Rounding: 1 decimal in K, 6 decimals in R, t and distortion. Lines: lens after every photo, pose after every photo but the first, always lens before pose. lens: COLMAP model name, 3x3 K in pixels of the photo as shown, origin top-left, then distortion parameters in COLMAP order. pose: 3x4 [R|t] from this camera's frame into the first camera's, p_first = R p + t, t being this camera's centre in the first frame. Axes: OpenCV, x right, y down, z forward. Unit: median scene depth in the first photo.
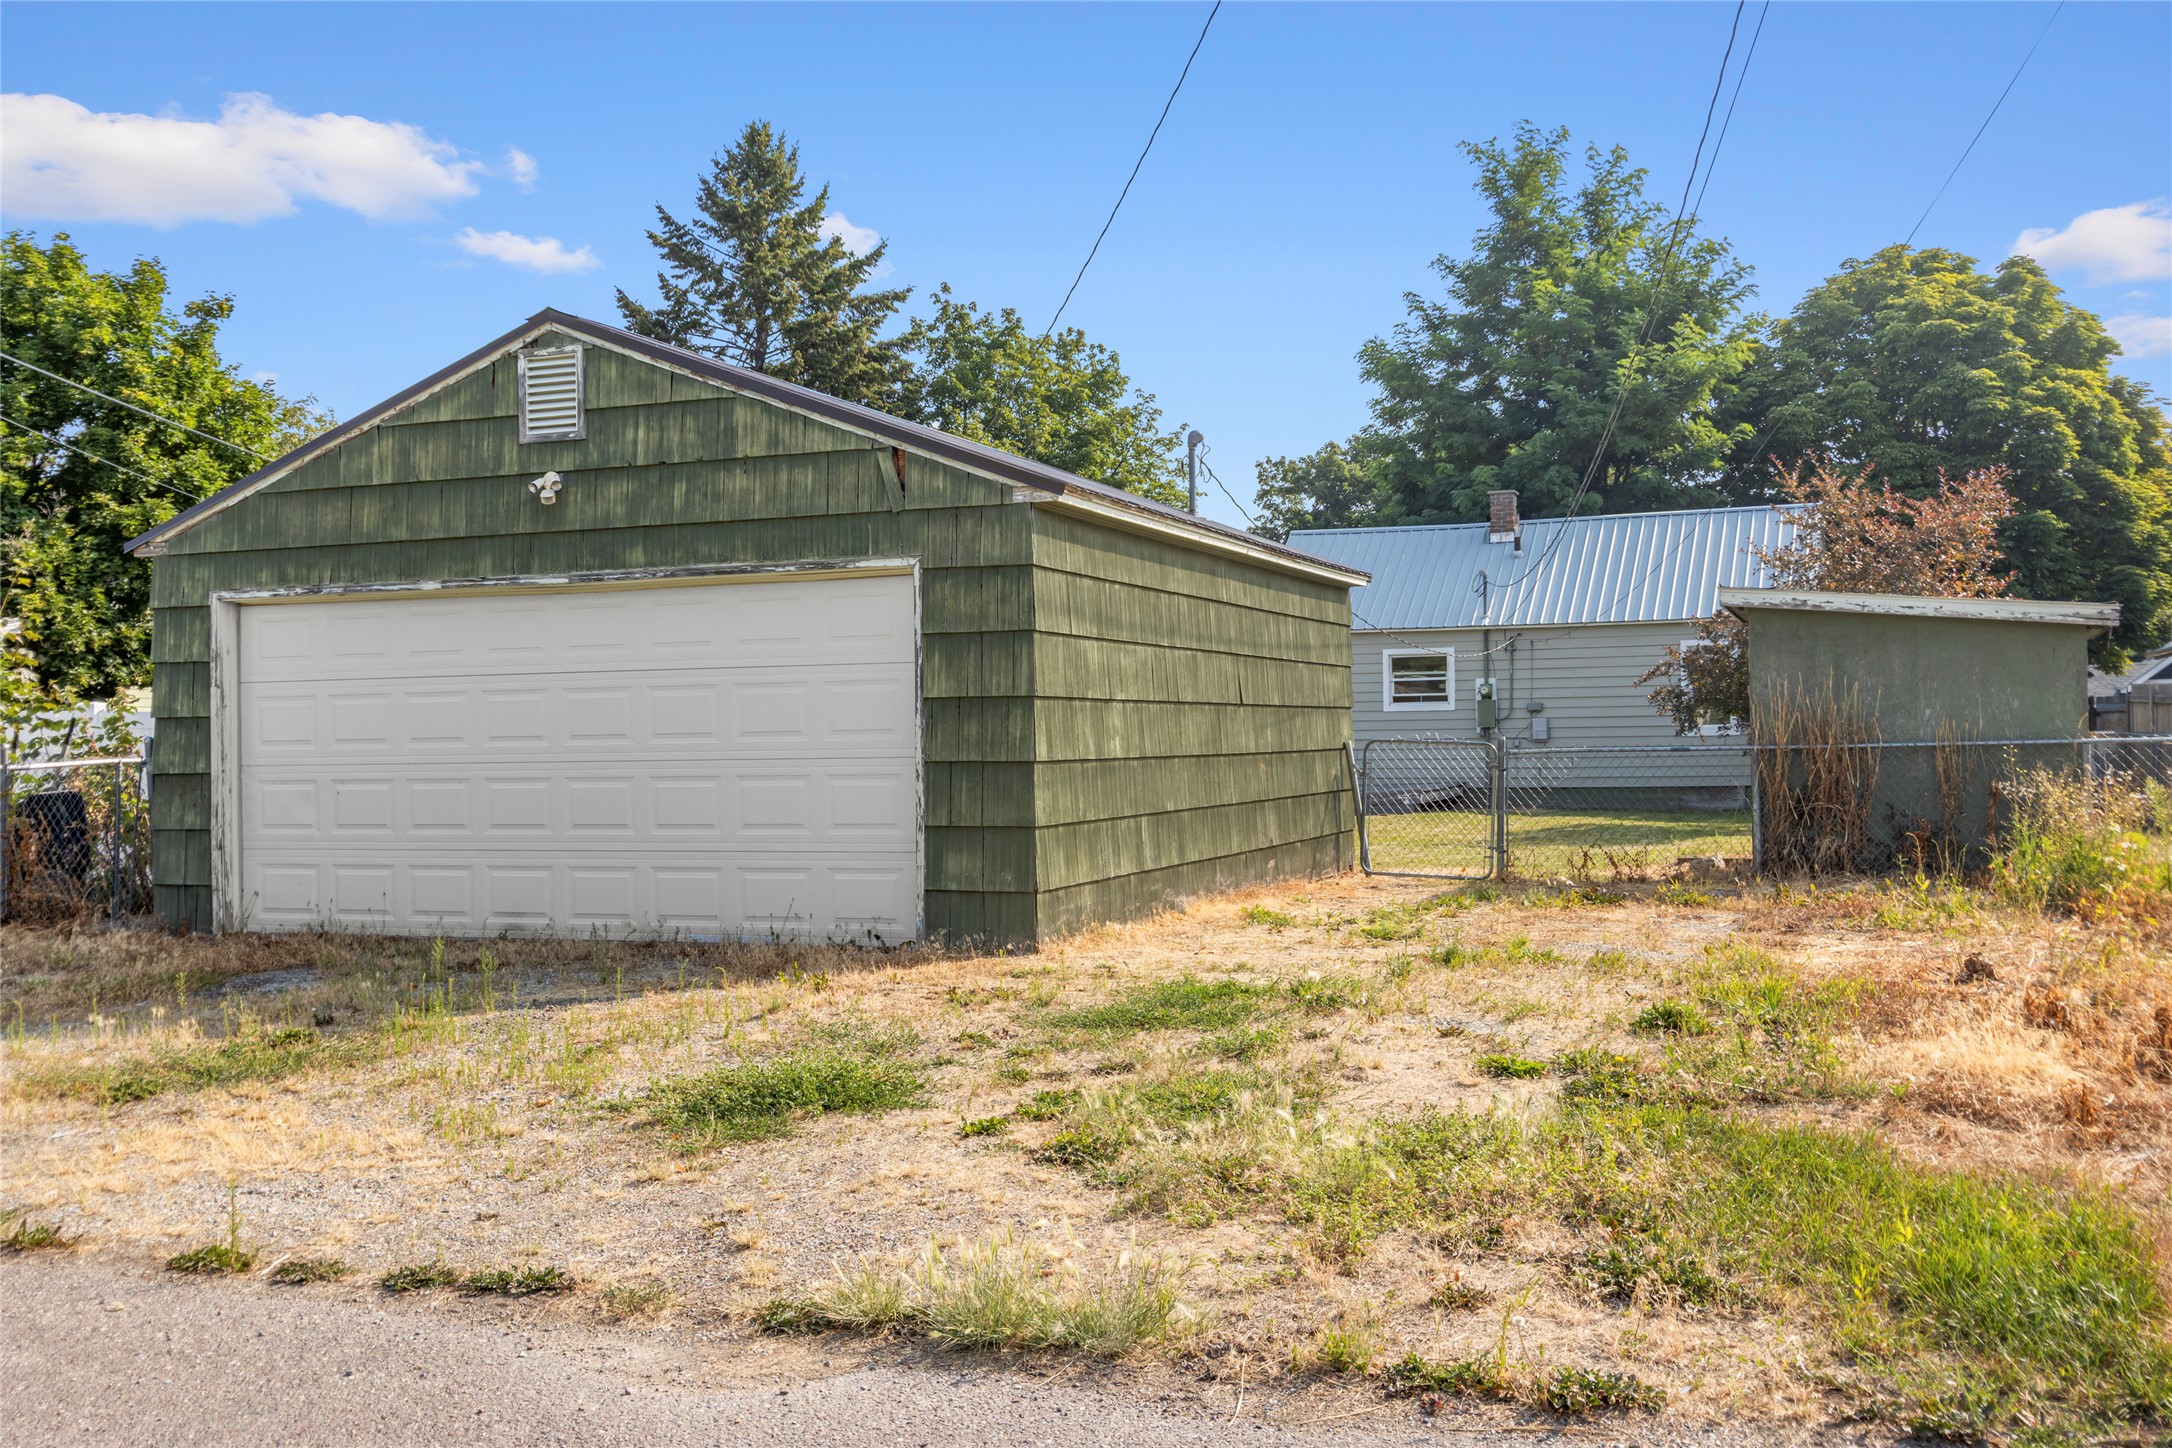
lens RADIAL K [[2204.8, 0, 1084.4], [0, 2204.8, 723.3], [0, 0, 1]] dist [-0.001152, 0.000000]
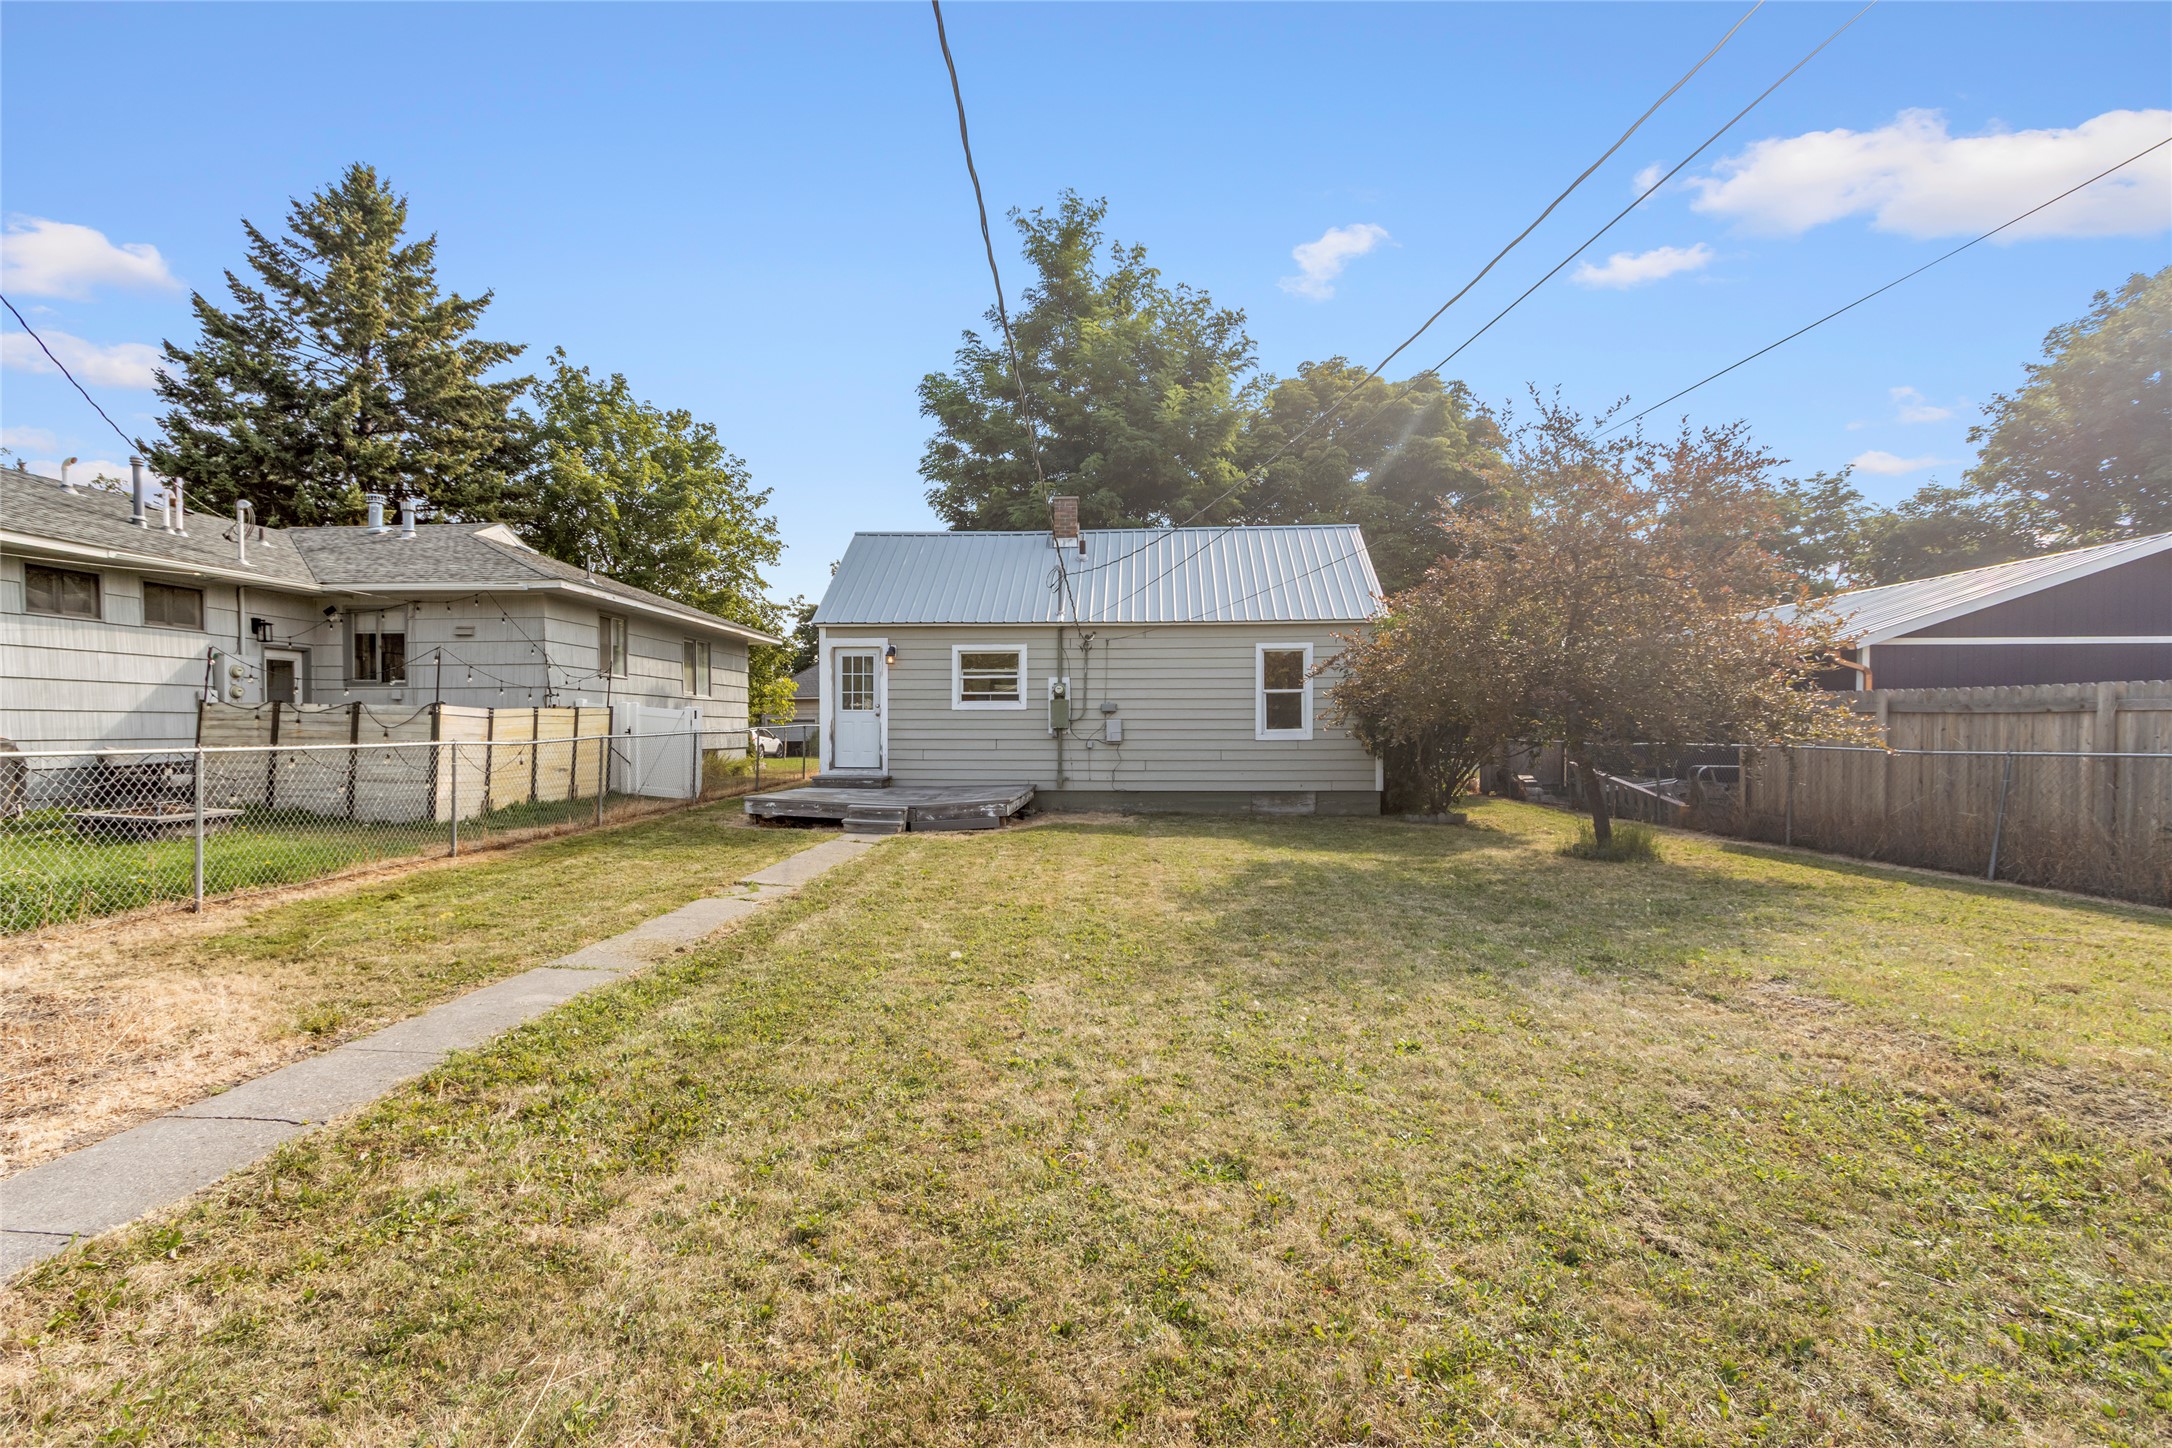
lens RADIAL K [[1006.7, 0, 1077.4], [0, 1006.7, 722.0], [0, 0, 1]] dist [0.004949, -0.002786]
pose [[0.950765, 0.015210, 0.309539, 0.039744], [-0.014915, 0.999883, -0.003319, 0.000339], [-0.309553, -0.001461, 0.950881, 0.427240]]
